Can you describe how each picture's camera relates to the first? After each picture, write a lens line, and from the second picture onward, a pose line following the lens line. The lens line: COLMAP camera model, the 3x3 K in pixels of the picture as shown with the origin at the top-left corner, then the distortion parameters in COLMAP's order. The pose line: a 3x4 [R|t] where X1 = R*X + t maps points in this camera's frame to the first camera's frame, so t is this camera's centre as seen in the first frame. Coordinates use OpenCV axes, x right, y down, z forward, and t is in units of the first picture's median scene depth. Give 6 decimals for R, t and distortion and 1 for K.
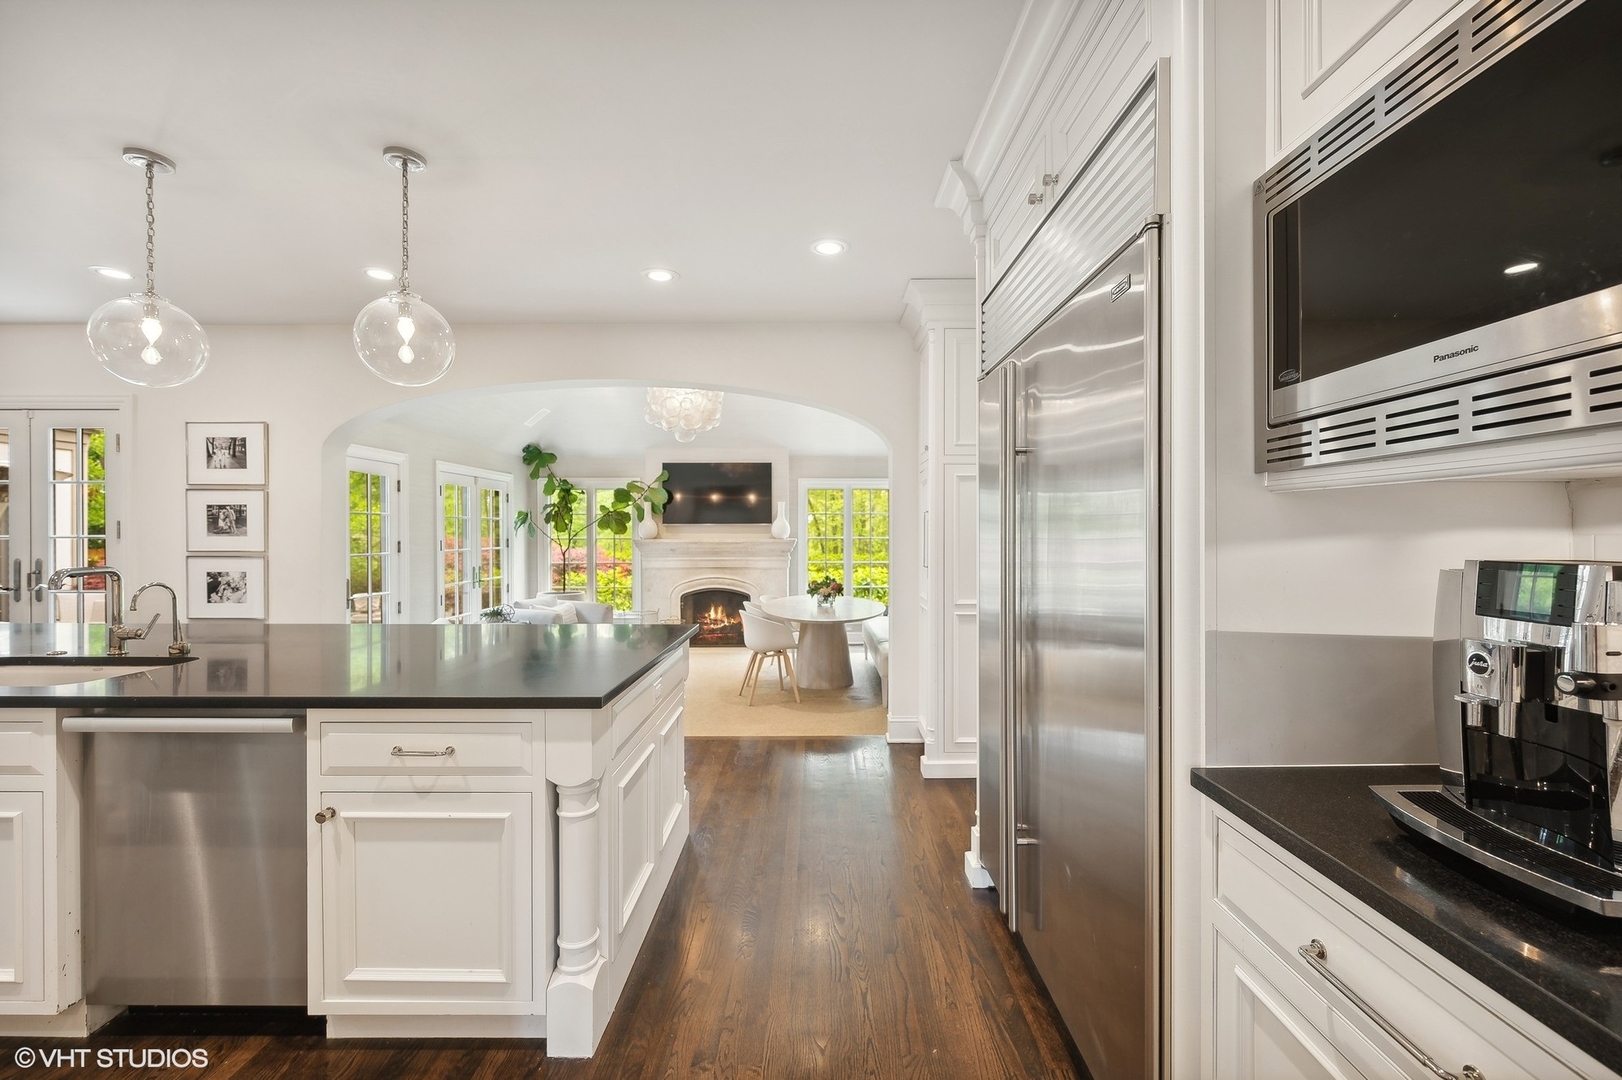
lens RADIAL K [[649.6, 0, 803.6], [0, 649.6, 543.0], [0, 0, 1]] dist [-0.000748, 0.000091]
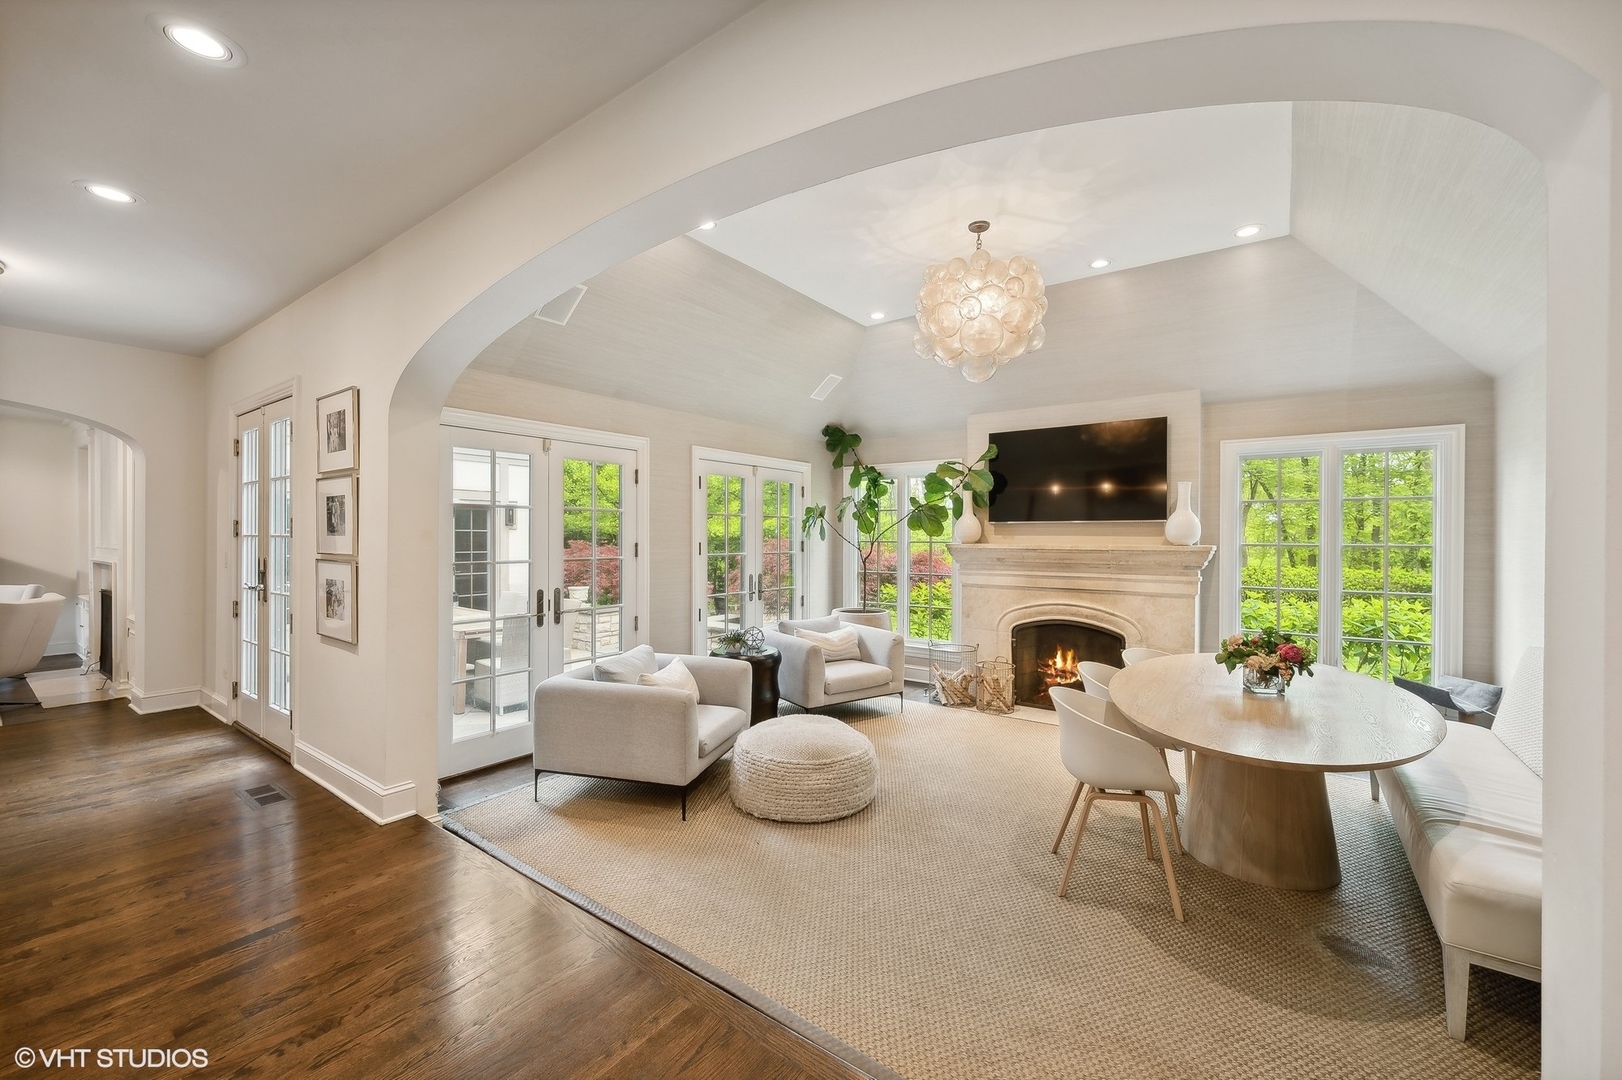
lens RADIAL K [[649.6, 0, 804.8], [0, 649.6, 542.6], [0, 0, 1]] dist [-0.000748, 0.000091]
pose [[0.816260, 0.009945, -0.577600, 0.034271], [-0.012893, 0.999916, -0.001005, -0.005240], [0.577541, 0.008267, 0.816319, 0.458735]]
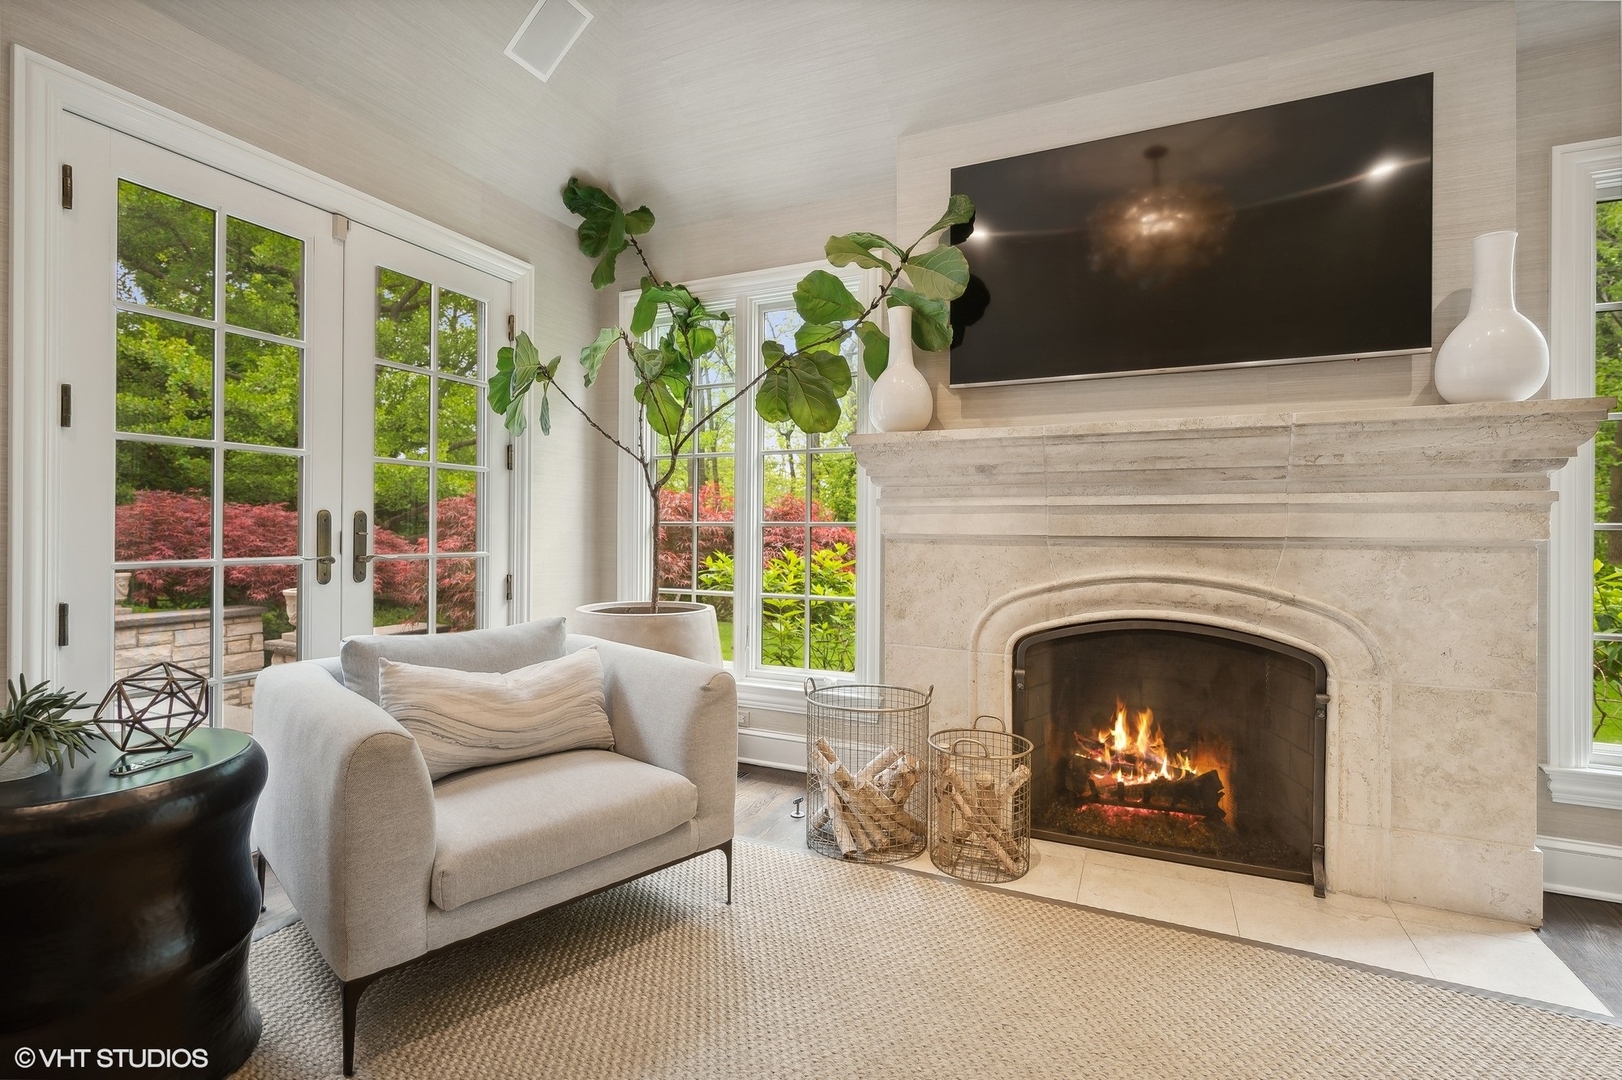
lens RADIAL K [[779.7, 0, 817.2], [0, 779.7, 531.1], [0, 0, 1]] dist [-0.001358, -0.000141]
pose [[0.919126, 0.011032, -0.393809, -0.194938], [-0.015989, 0.999829, -0.009309, 0.056948], [0.393639, 0.014853, 0.919145, 0.955284]]
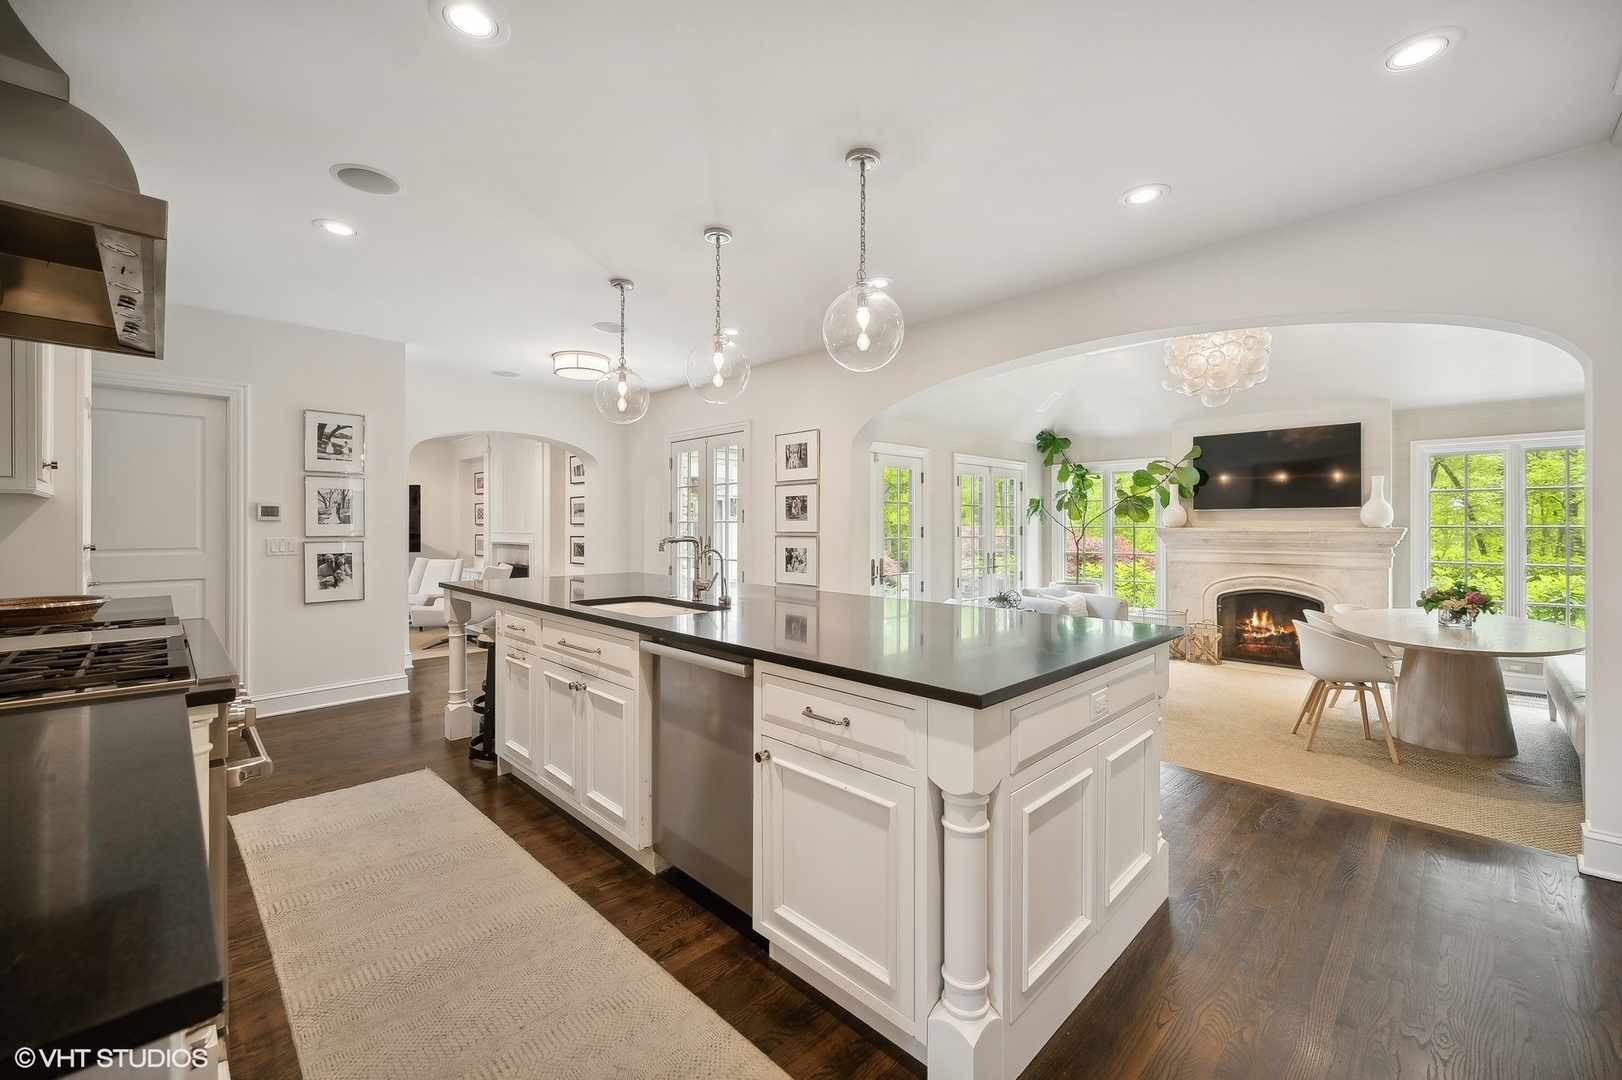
lens RADIAL K [[649.6, 0, 813.4], [0, 649.6, 526.3], [0, 0, 1]] dist [-0.000748, 0.000091]
pose [[0.715211, 0.002286, -0.698905, 0.028999], [-0.012095, 0.999885, -0.009107, 0.008952], [0.698804, 0.014967, 0.715157, 0.069741]]
